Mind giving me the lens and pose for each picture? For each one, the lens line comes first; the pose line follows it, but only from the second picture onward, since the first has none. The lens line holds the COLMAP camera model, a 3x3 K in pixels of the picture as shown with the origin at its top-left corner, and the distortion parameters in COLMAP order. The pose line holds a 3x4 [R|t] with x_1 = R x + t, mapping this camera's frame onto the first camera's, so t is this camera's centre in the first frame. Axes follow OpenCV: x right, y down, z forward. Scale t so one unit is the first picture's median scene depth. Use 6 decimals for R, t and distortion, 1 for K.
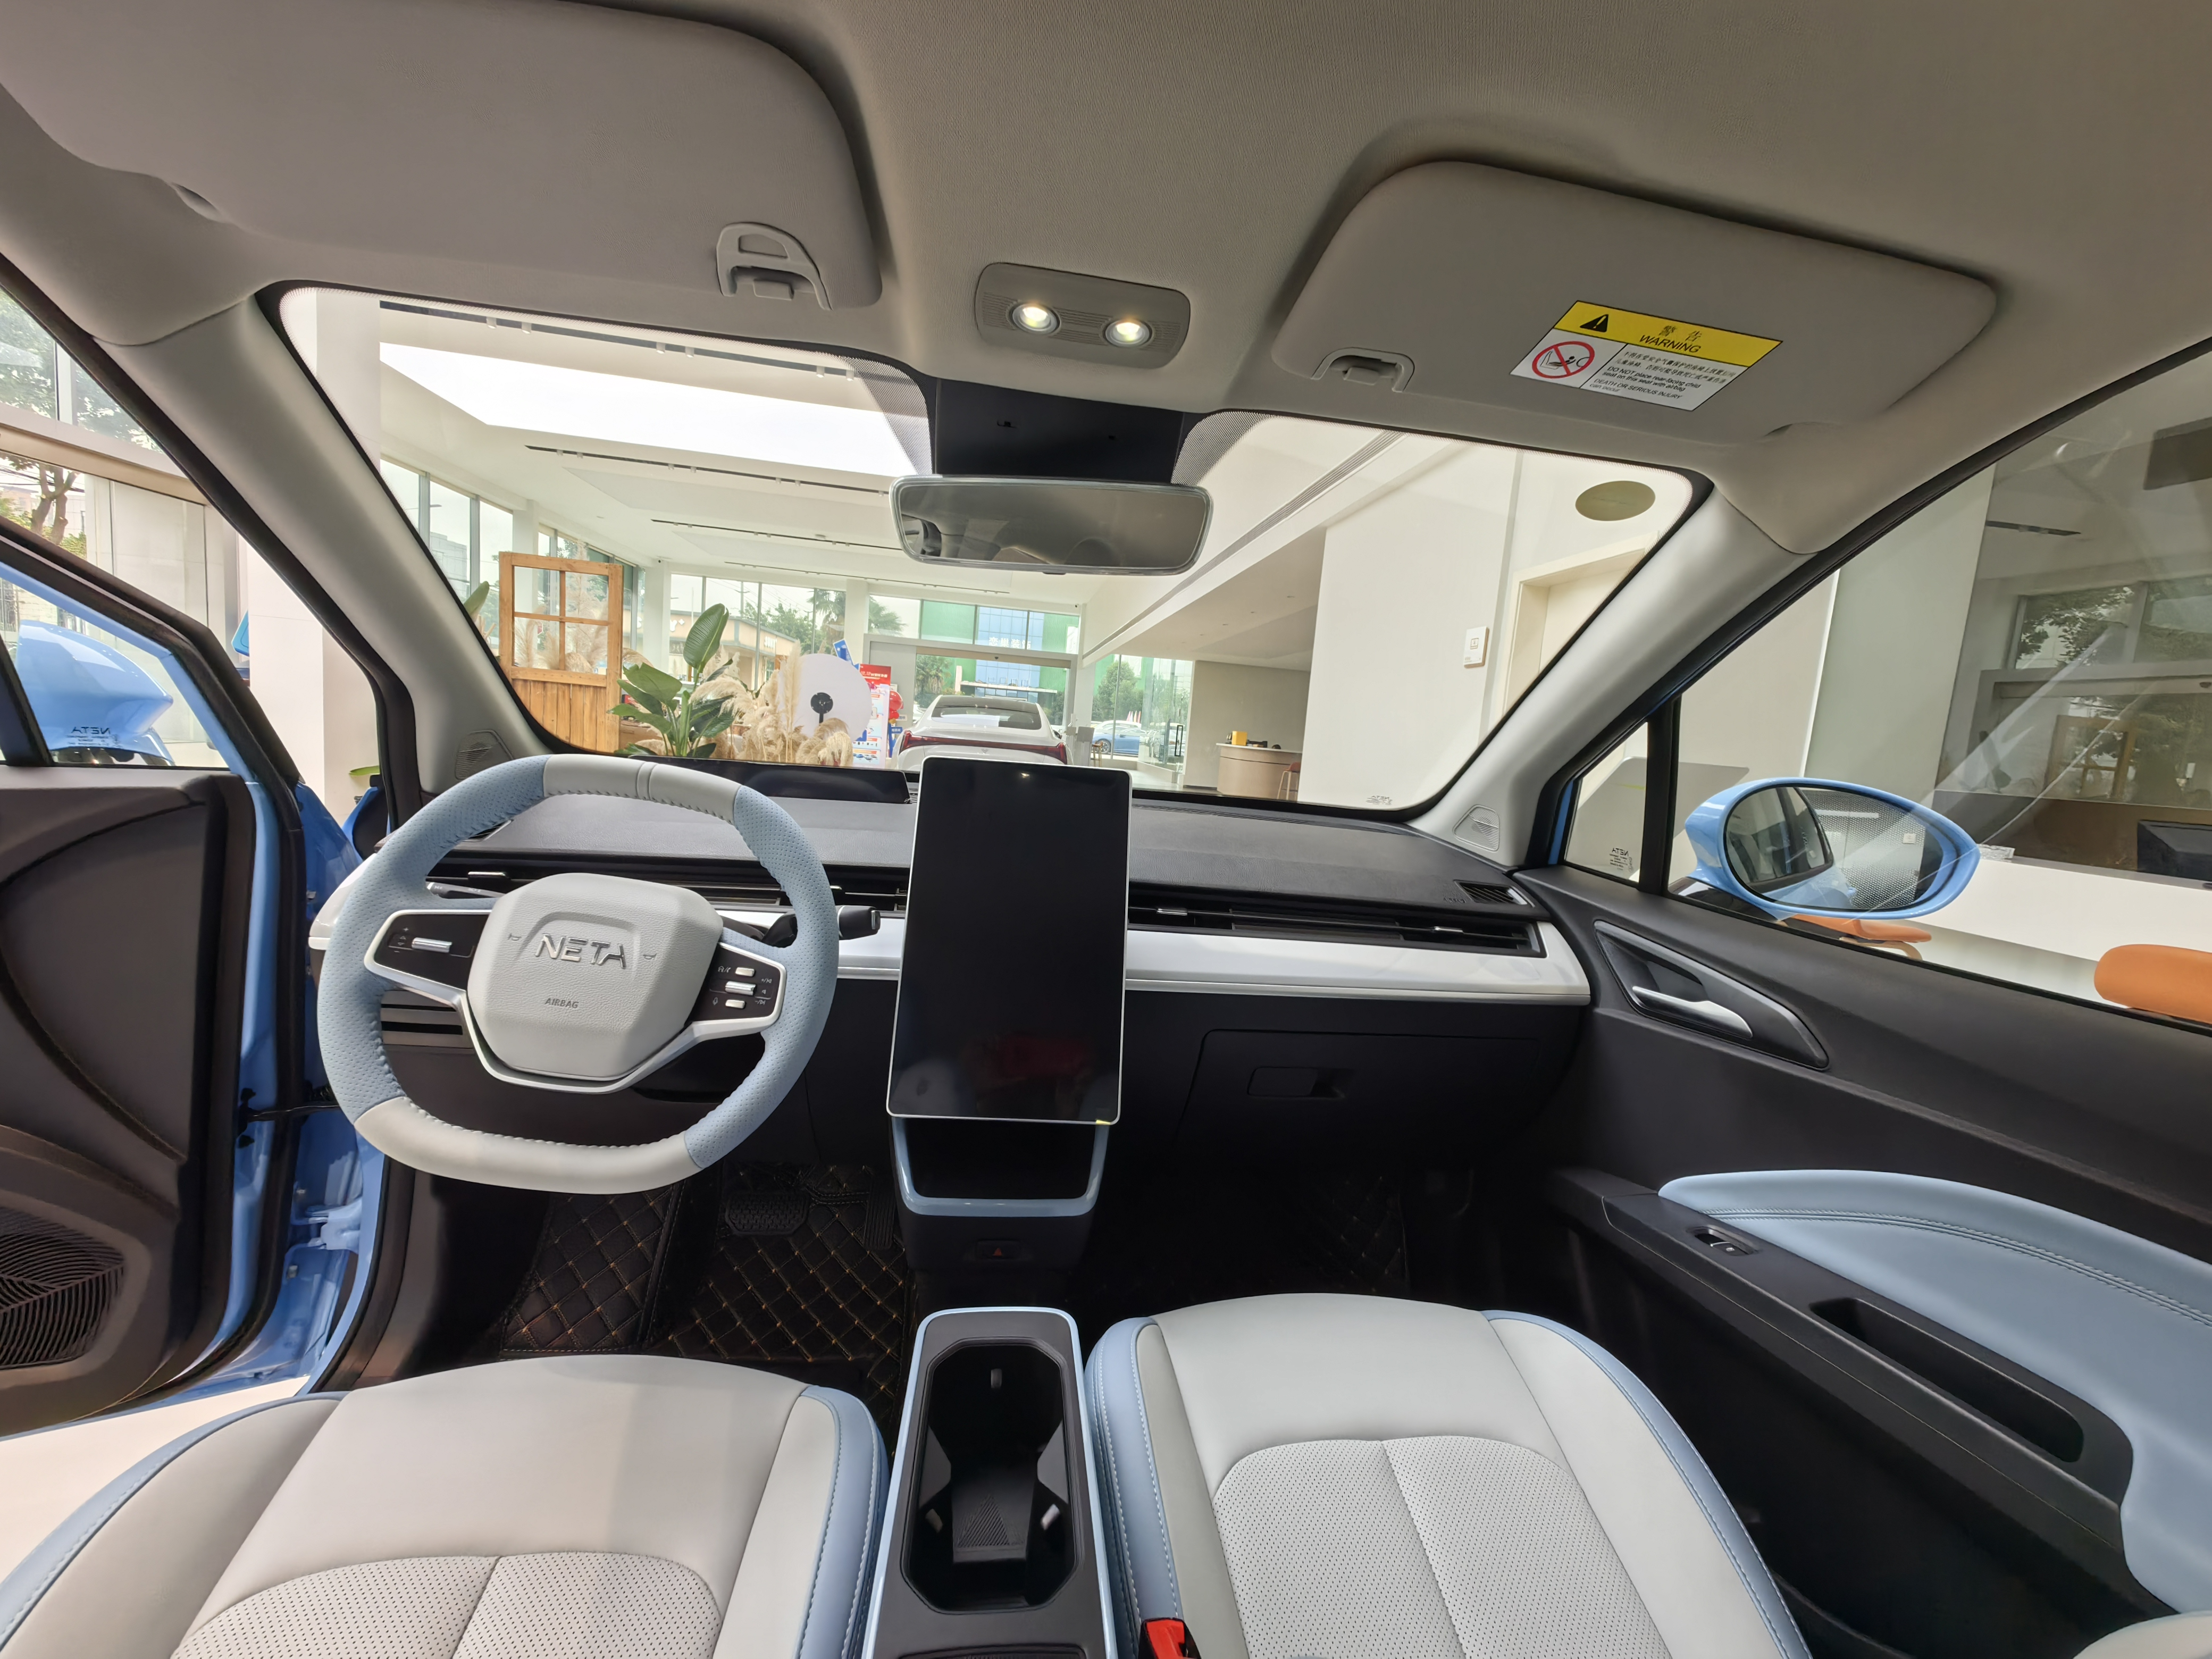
lens RADIAL K [[866.9, 0, 1099.0], [0, 866.9, 820.7], [0, 0, 1]] dist [0.004133, 0.000278]
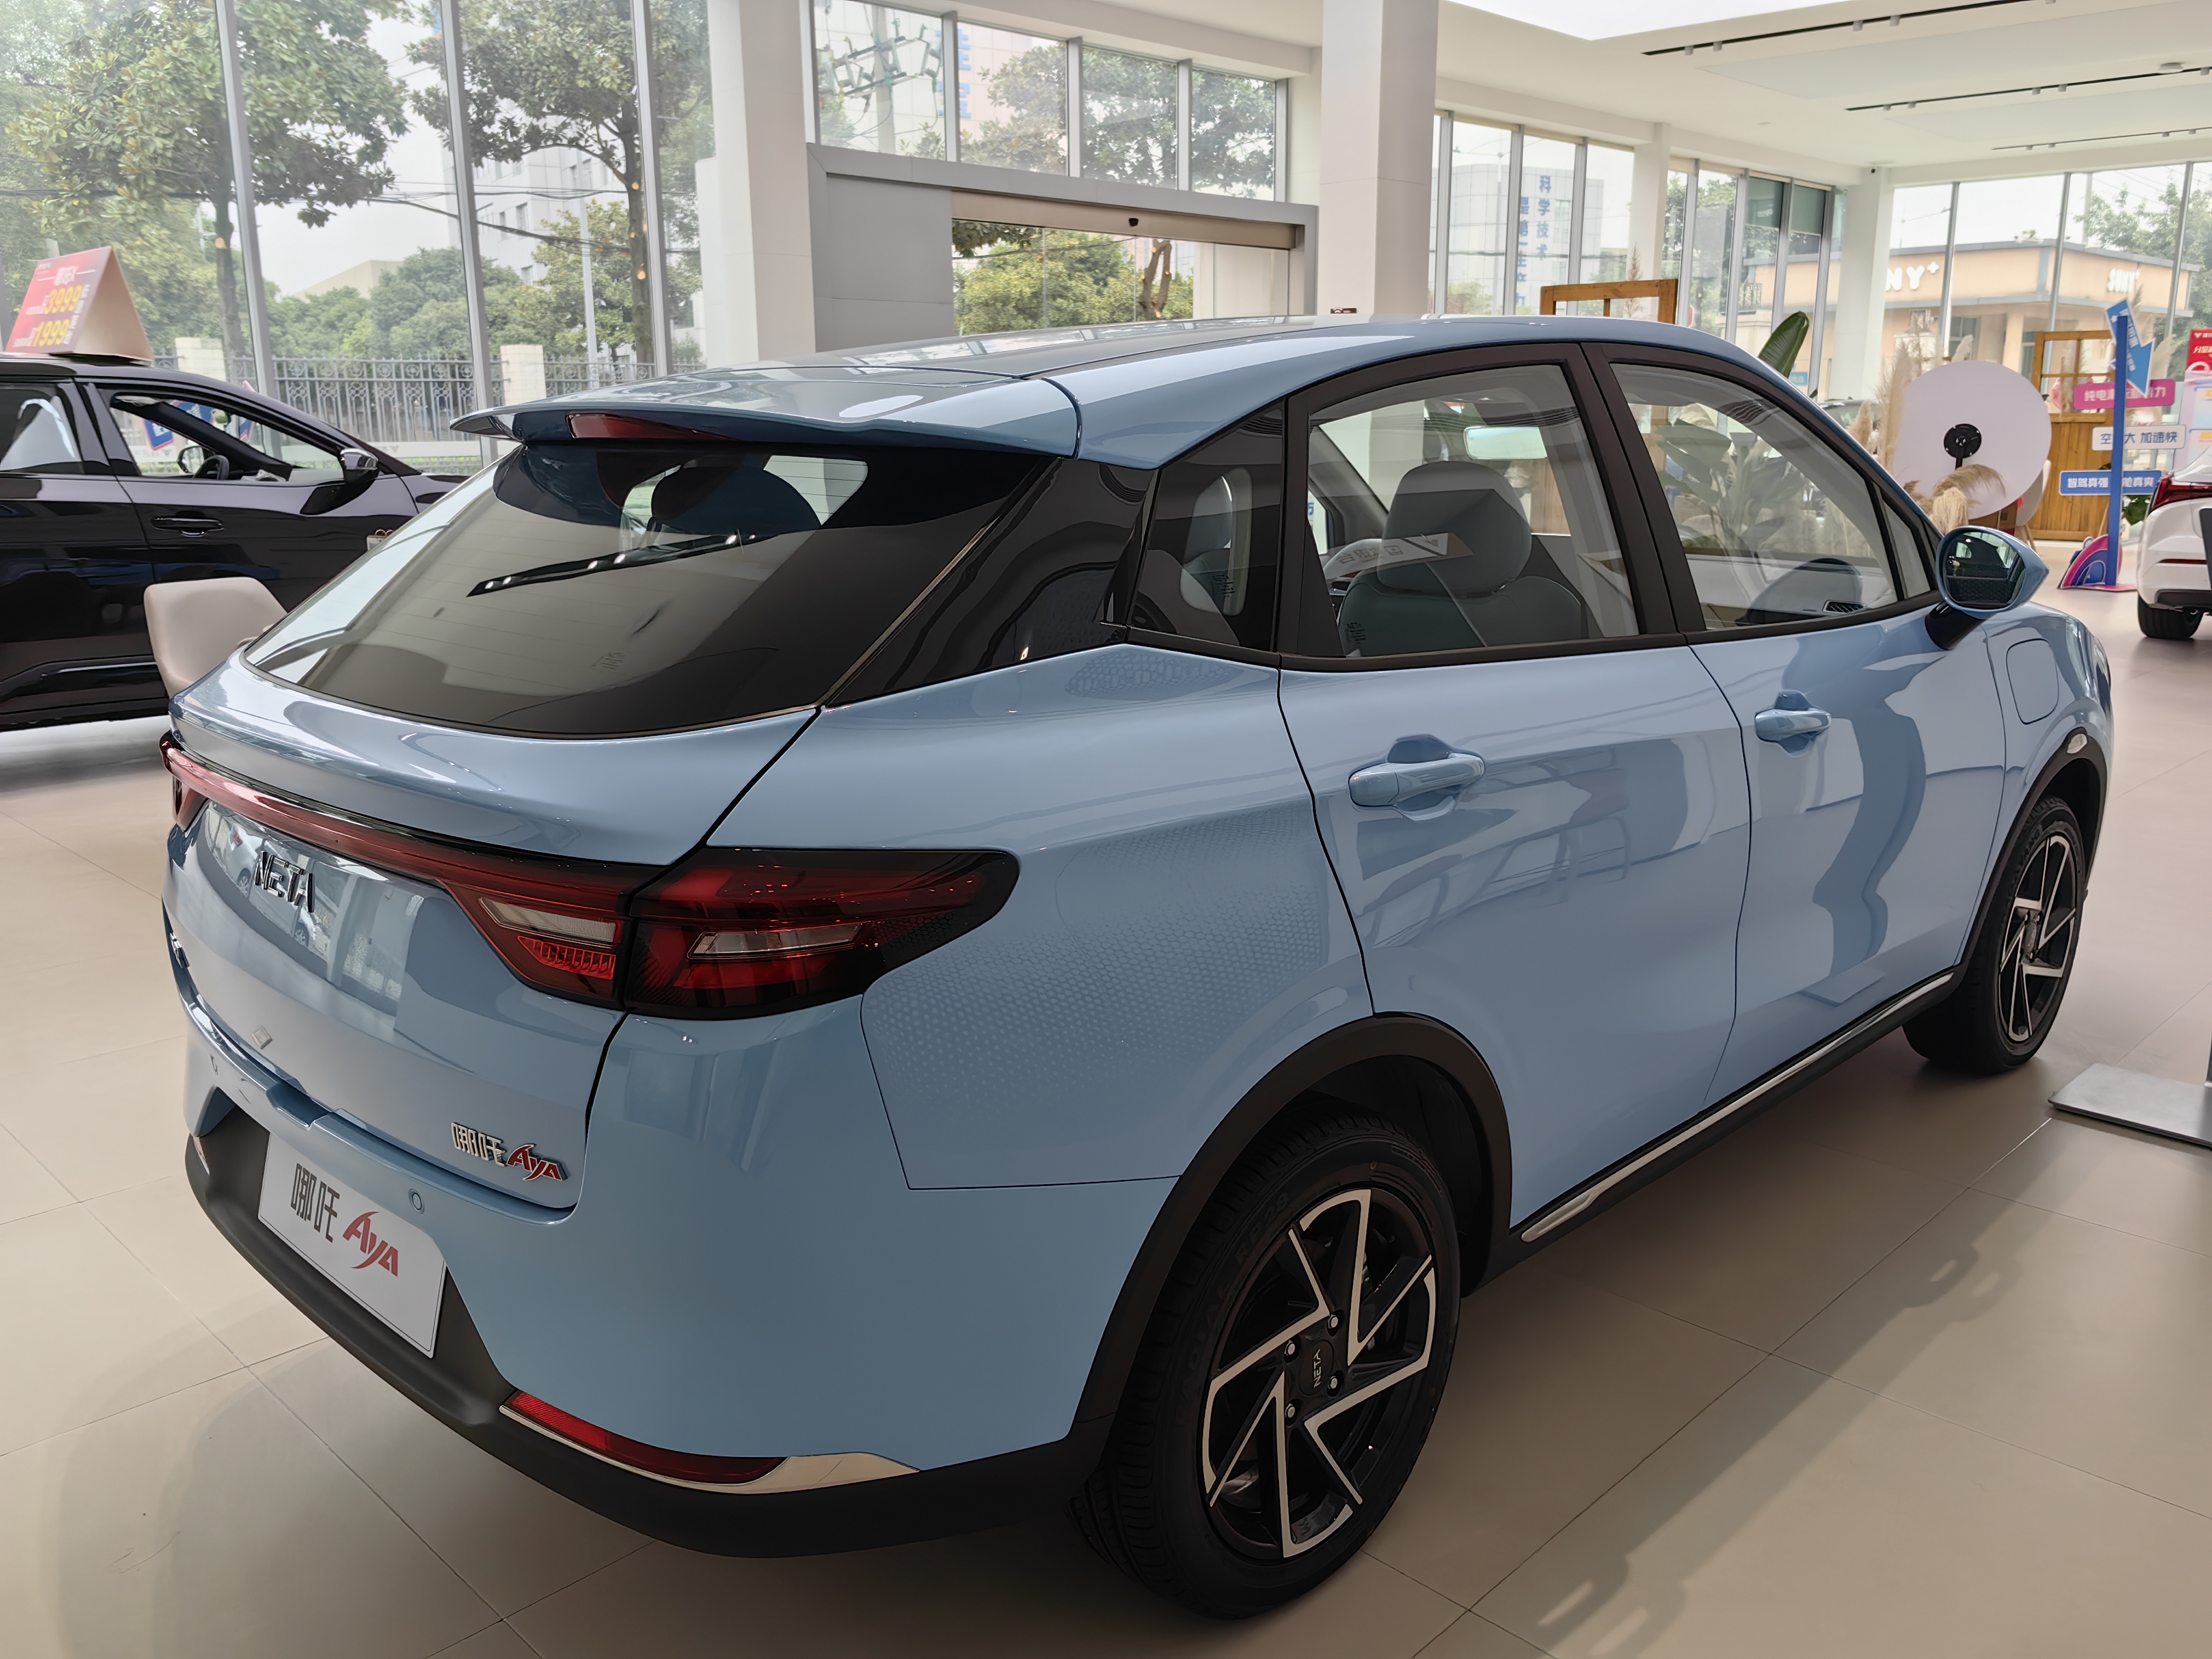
lens RADIAL K [[1759.0, 0, 1110.7], [0, 1759.0, 819.9], [0, 0, 1]] dist [0.034019, -0.021386]
pose [[0.628343, 0.089874, -0.772728, 0.340577], [-0.022269, 0.994975, 0.097616, 0.027517], [0.777618, -0.044128, 0.627187, -0.328247]]
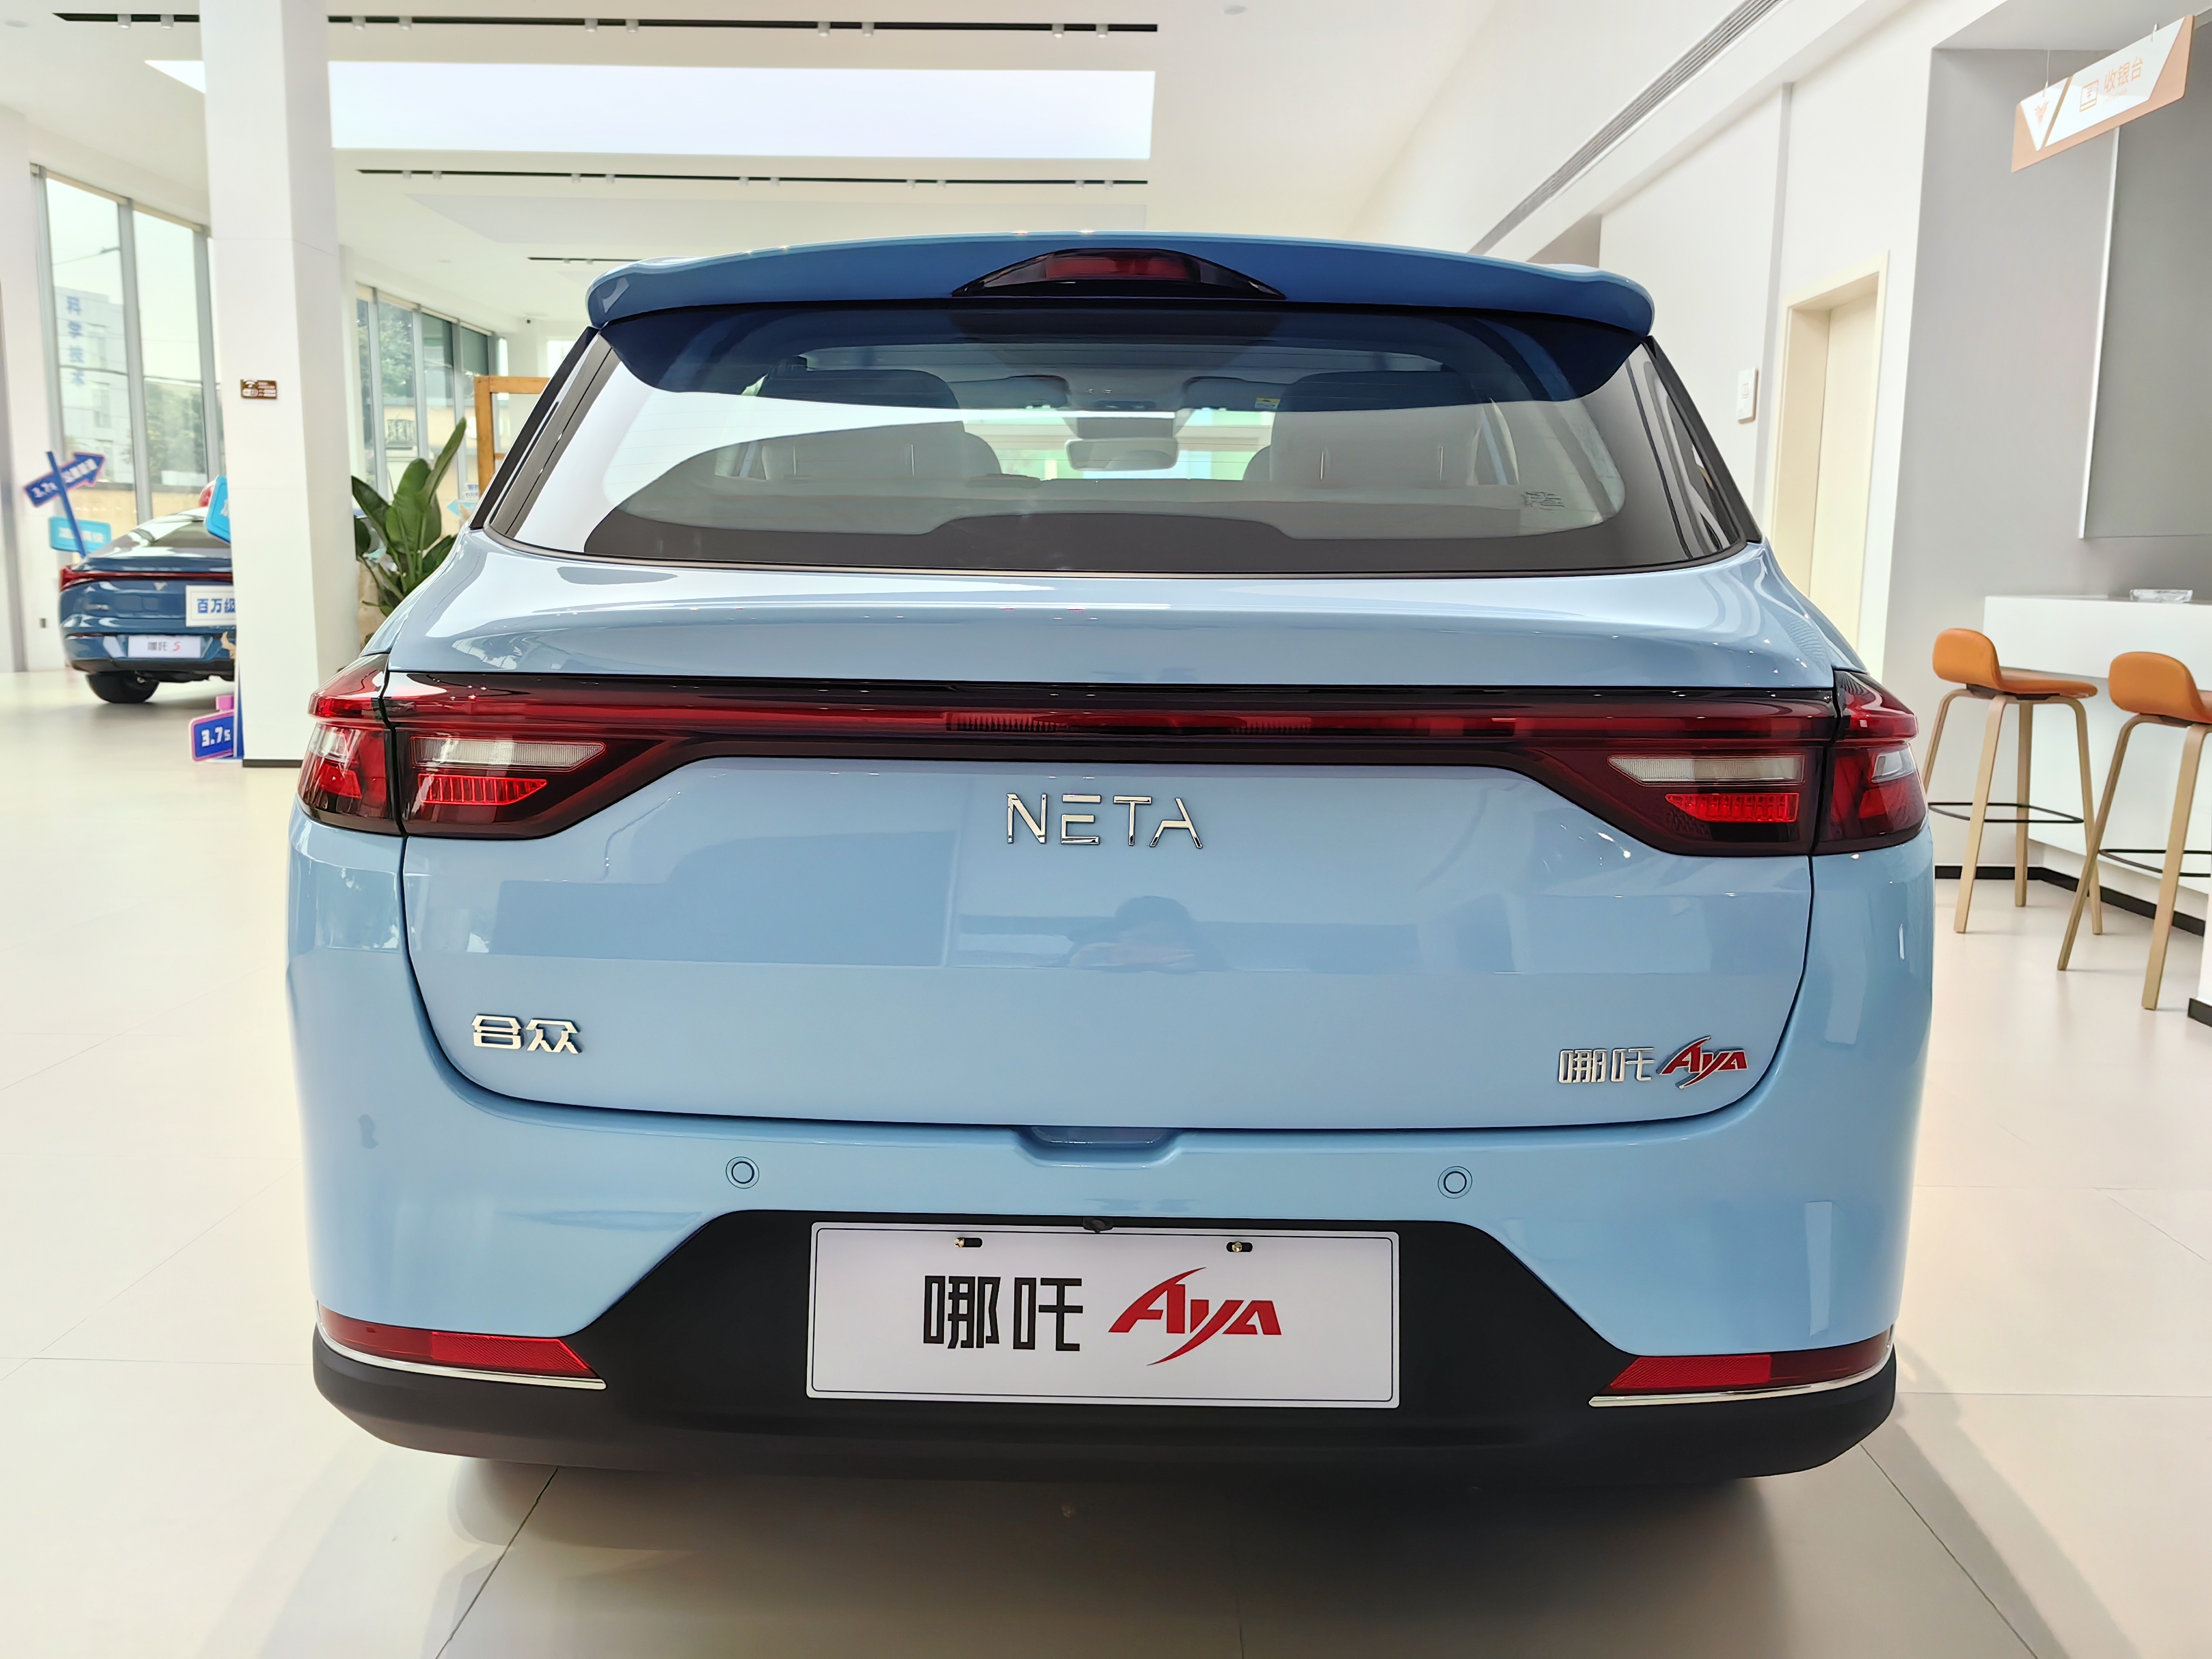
lens RADIAL K [[1759.0, 0, 1111.9], [0, 1759.0, 810.5], [0, 0, 1]] dist [0.034019, -0.021386]
pose [[0.988265, -0.057242, -0.141615, 0.067729], [0.061751, 0.997709, 0.027649, 0.061316], [0.139708, -0.036069, 0.989536, -0.452257]]
